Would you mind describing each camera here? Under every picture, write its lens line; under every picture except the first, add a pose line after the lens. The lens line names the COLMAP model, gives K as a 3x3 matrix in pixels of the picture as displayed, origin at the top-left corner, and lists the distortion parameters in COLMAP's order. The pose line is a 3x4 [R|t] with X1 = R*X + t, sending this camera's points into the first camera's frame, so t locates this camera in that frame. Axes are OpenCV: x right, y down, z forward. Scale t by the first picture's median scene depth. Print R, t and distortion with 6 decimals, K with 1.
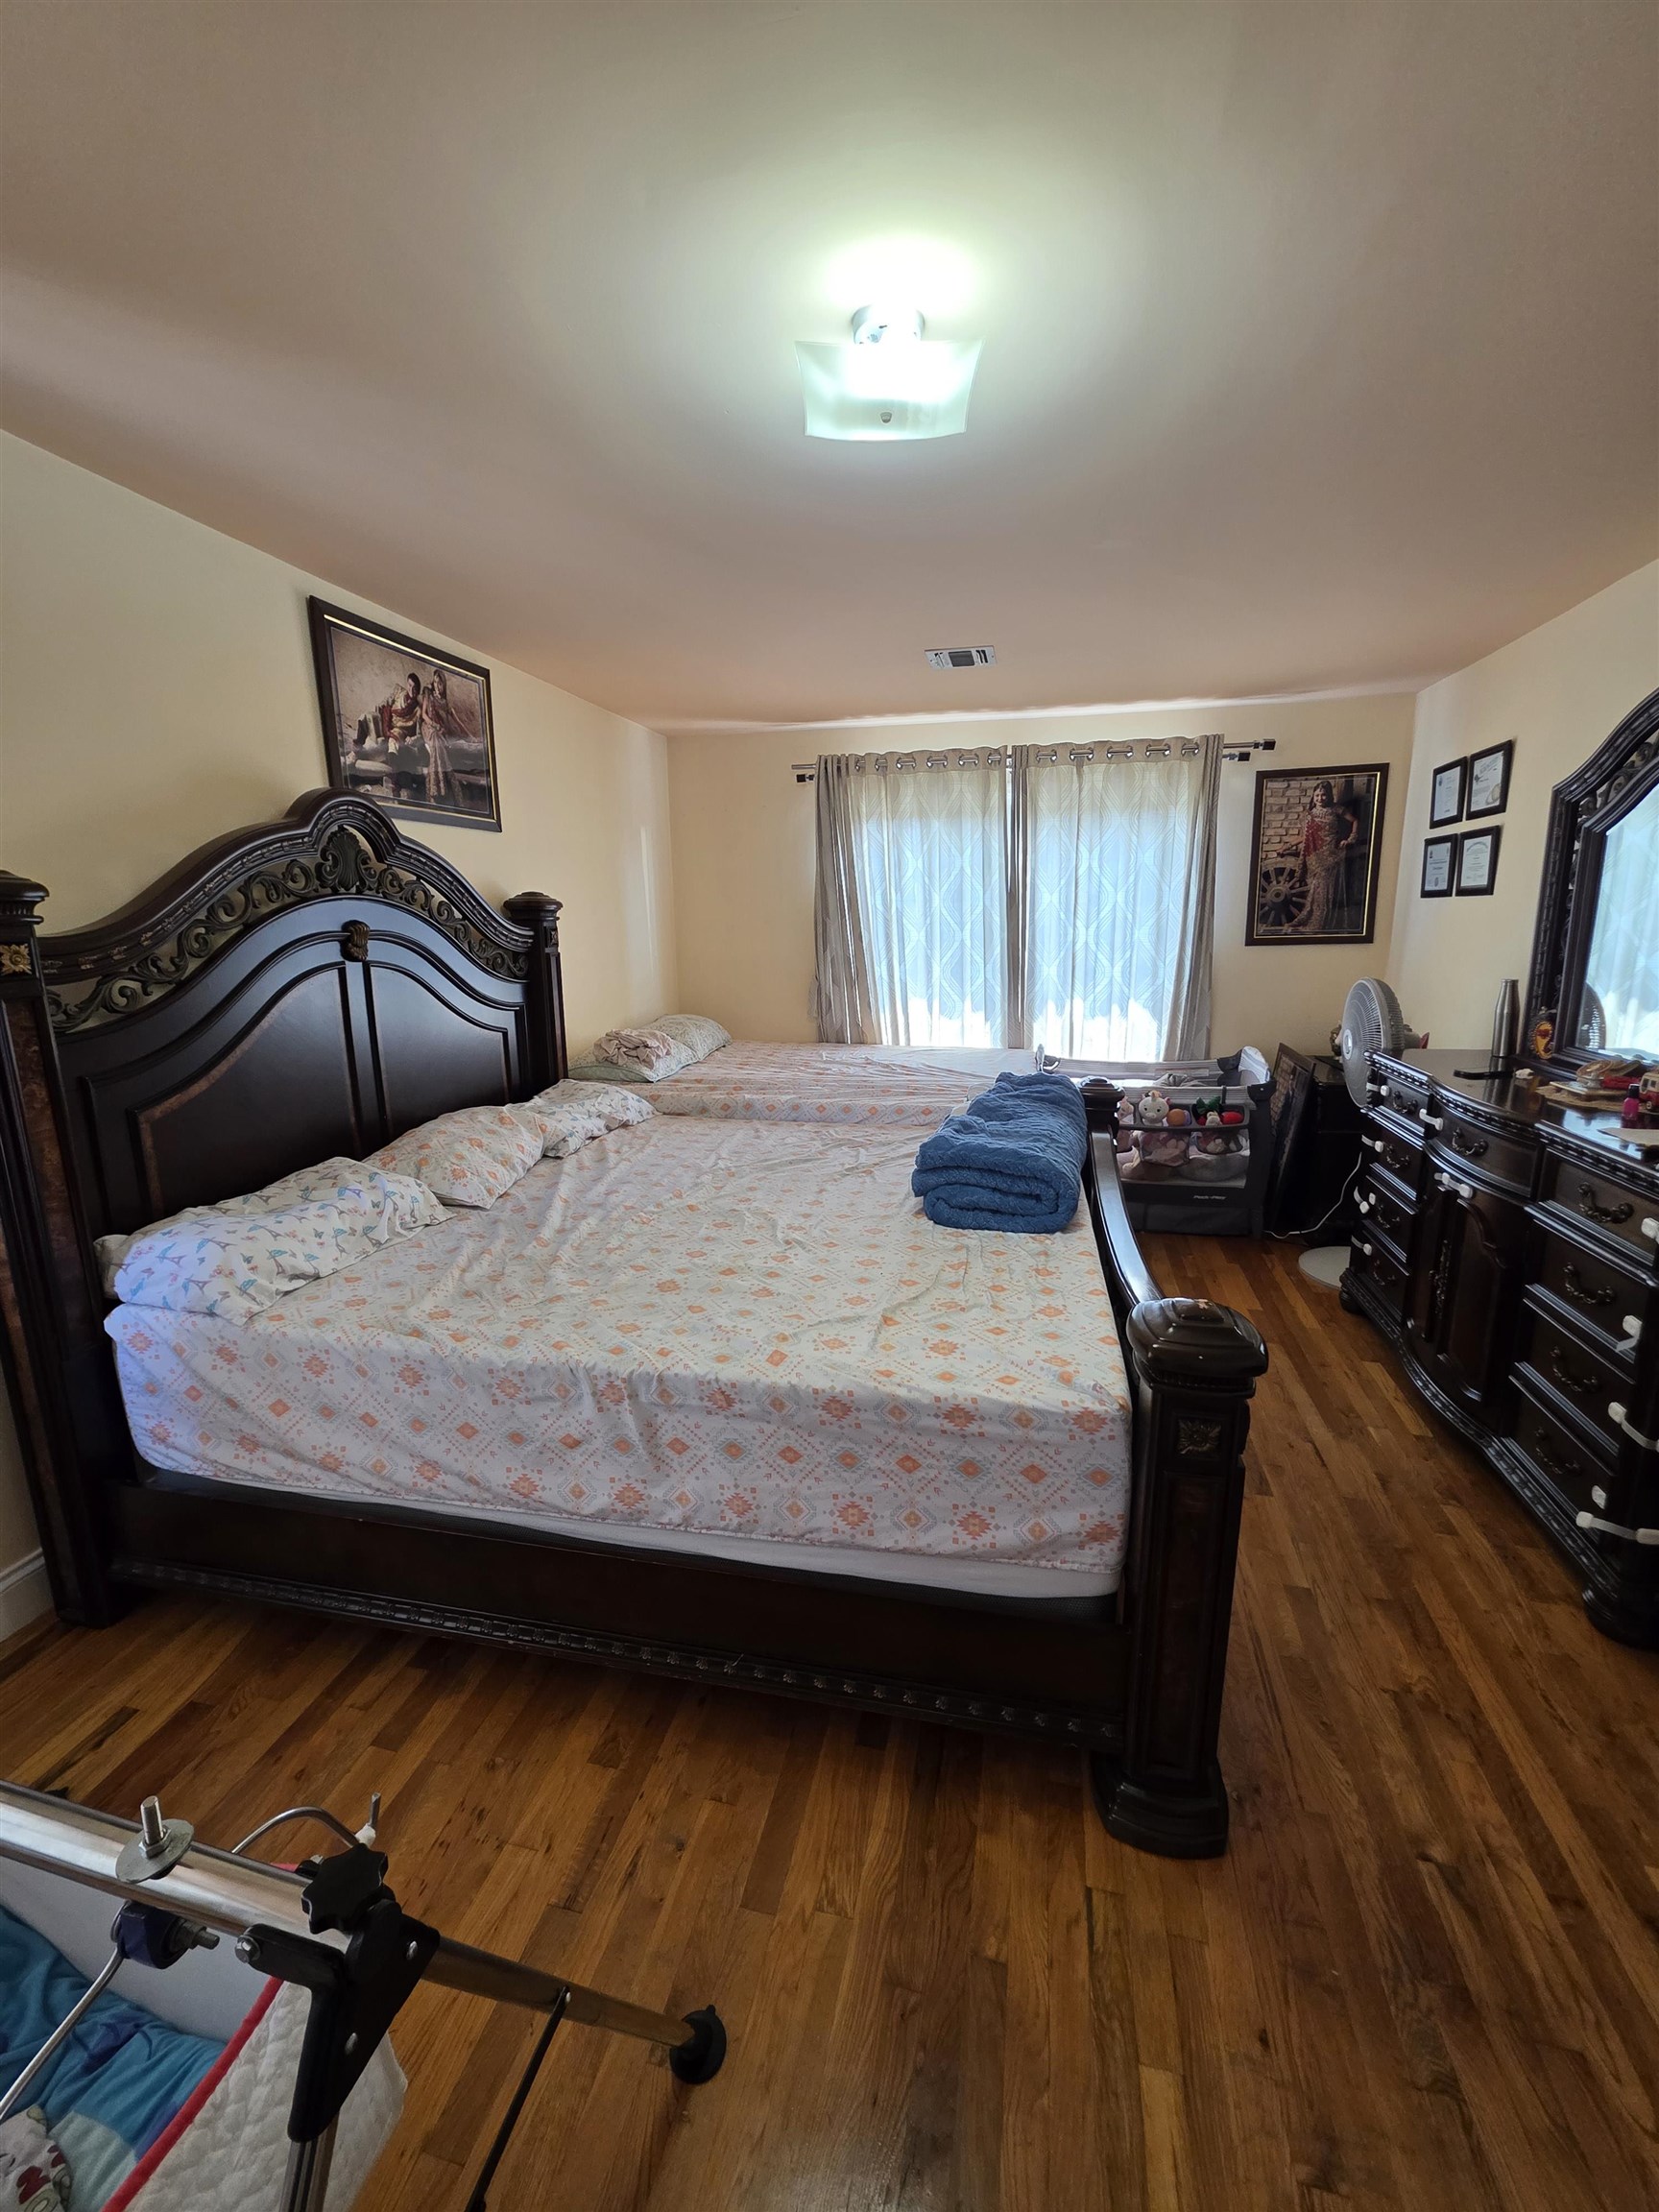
lens RADIAL K [[881.8, 0, 833.1], [0, 881.8, 1105.3], [0, 0, 1]] dist [-0.002029, -0.000253]
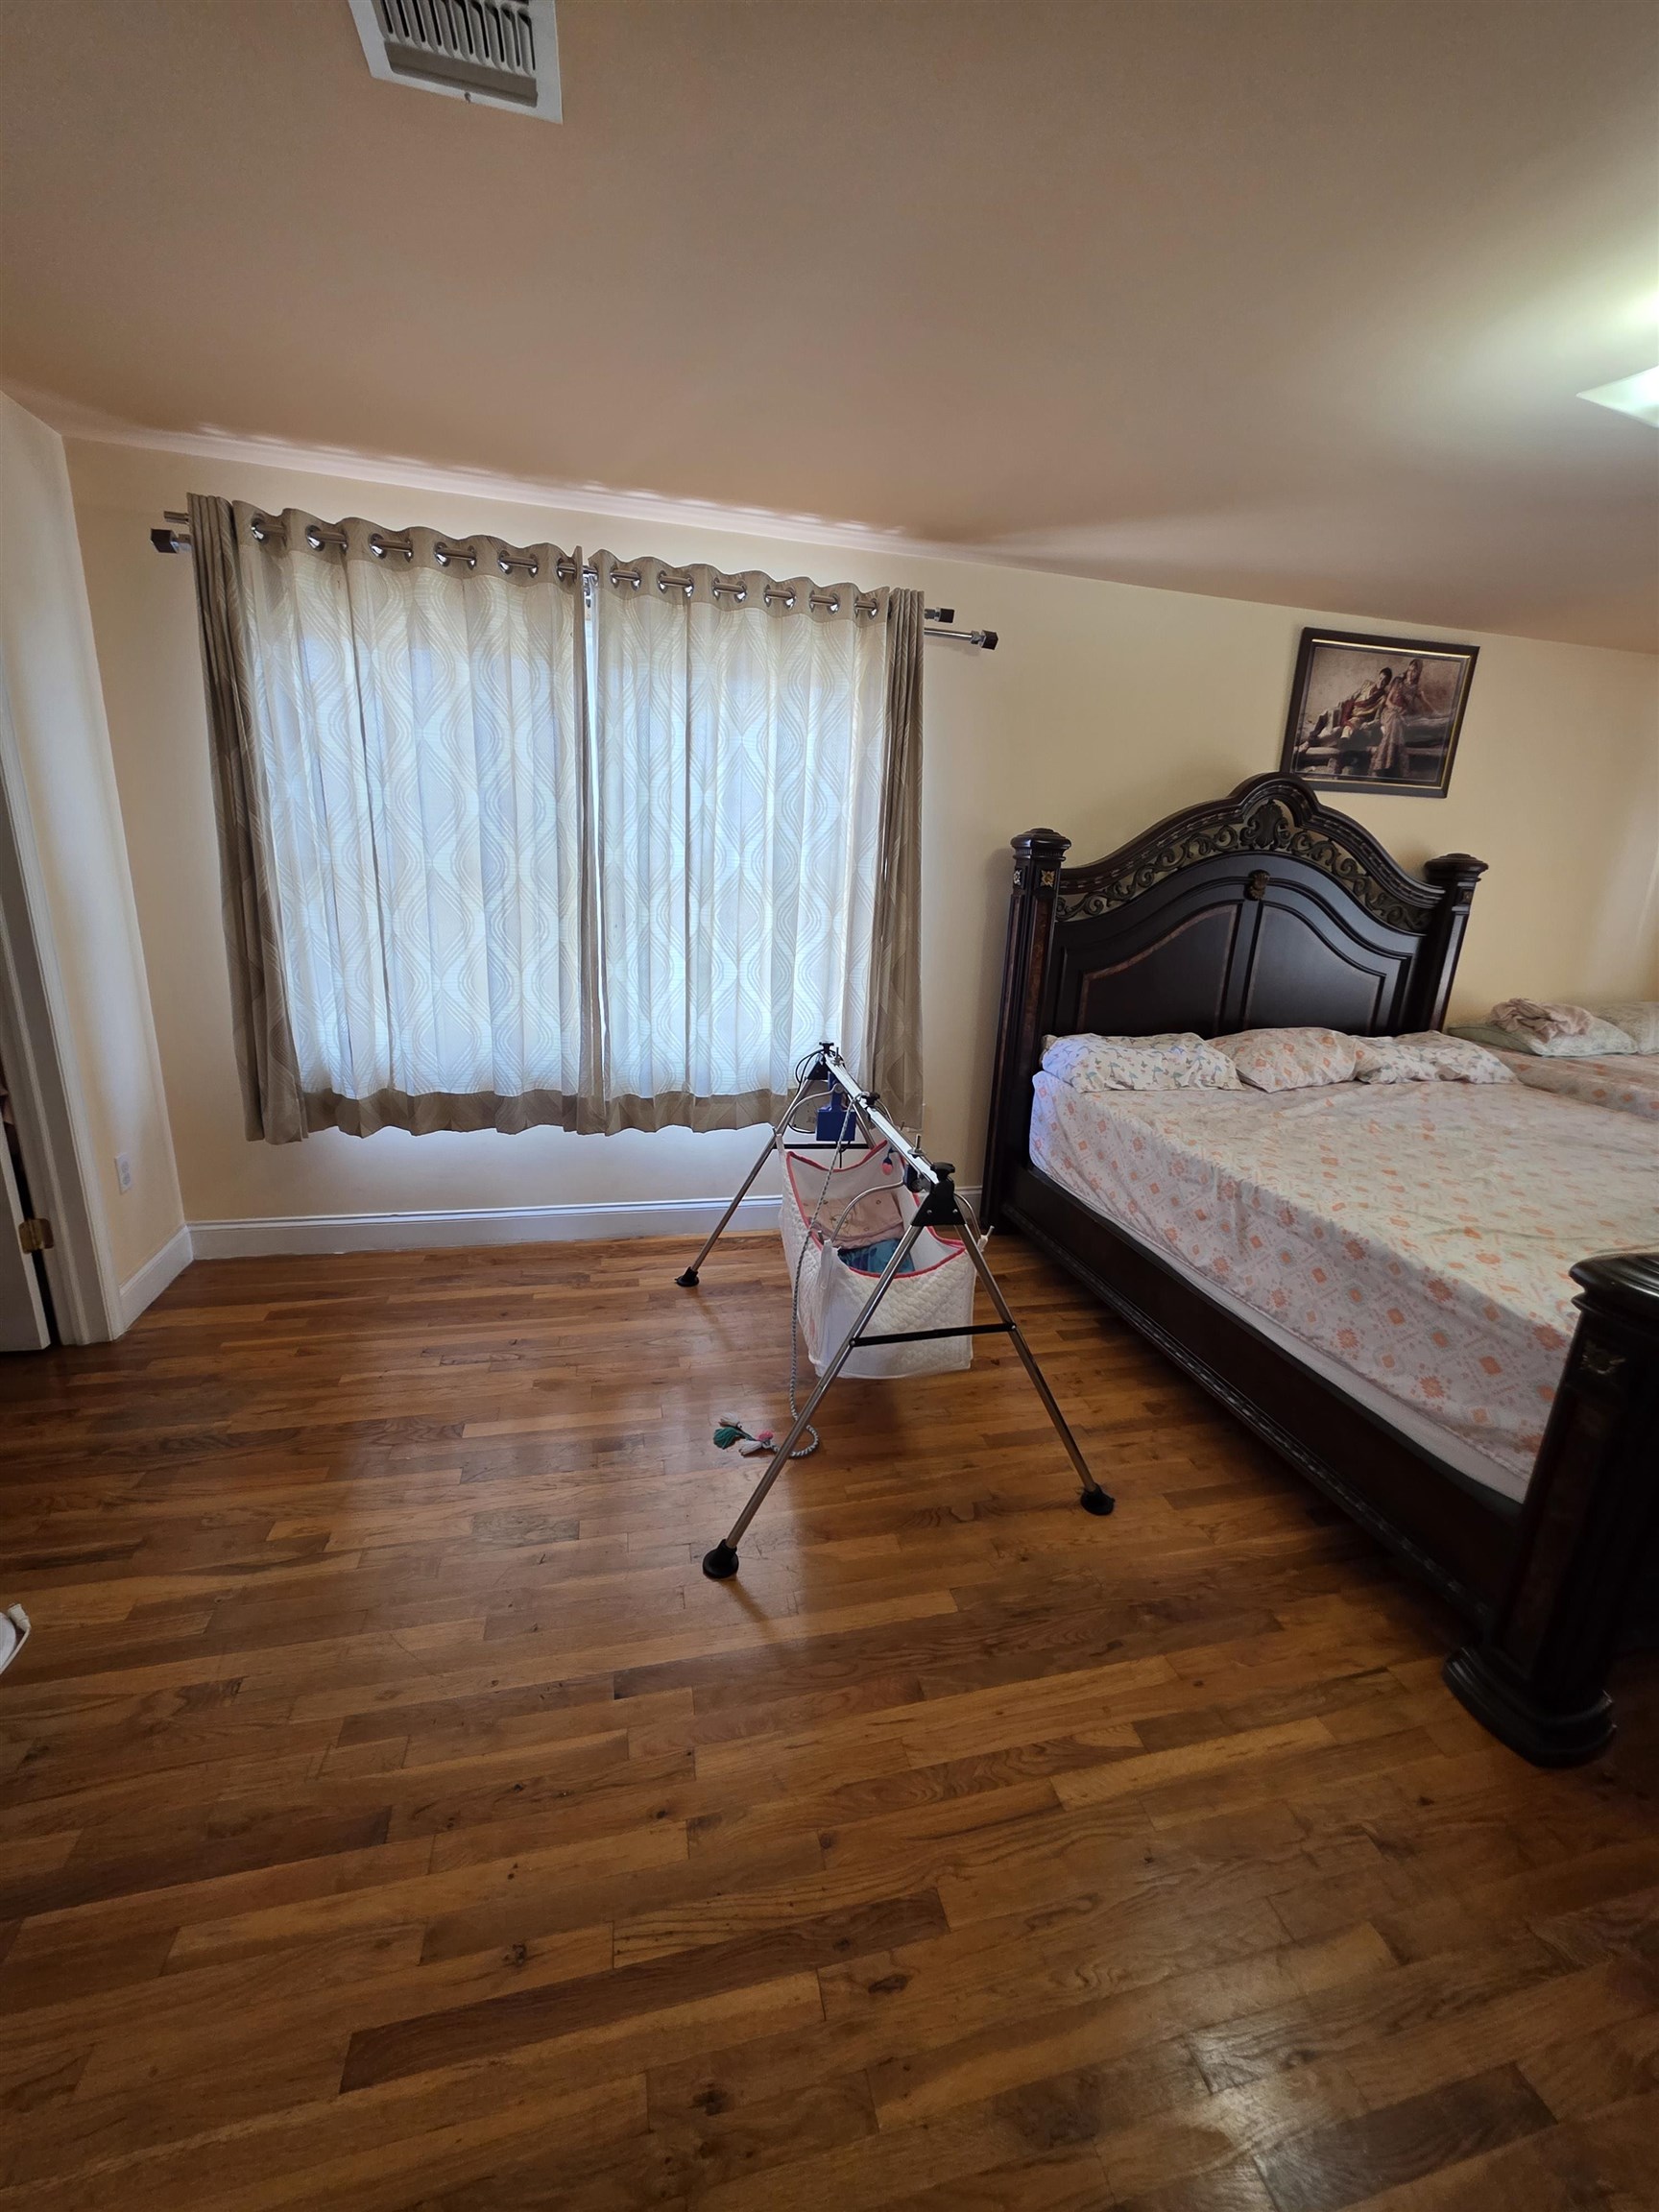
lens RADIAL K [[881.8, 0, 831.2], [0, 881.8, 1105.8], [0, 0, 1]] dist [-0.002029, -0.000253]
pose [[0.446007, 0.265347, -0.854792, 0.570078], [-0.230929, 0.956823, 0.176527, 0.070084], [0.864725, 0.118664, 0.488026, -0.265647]]
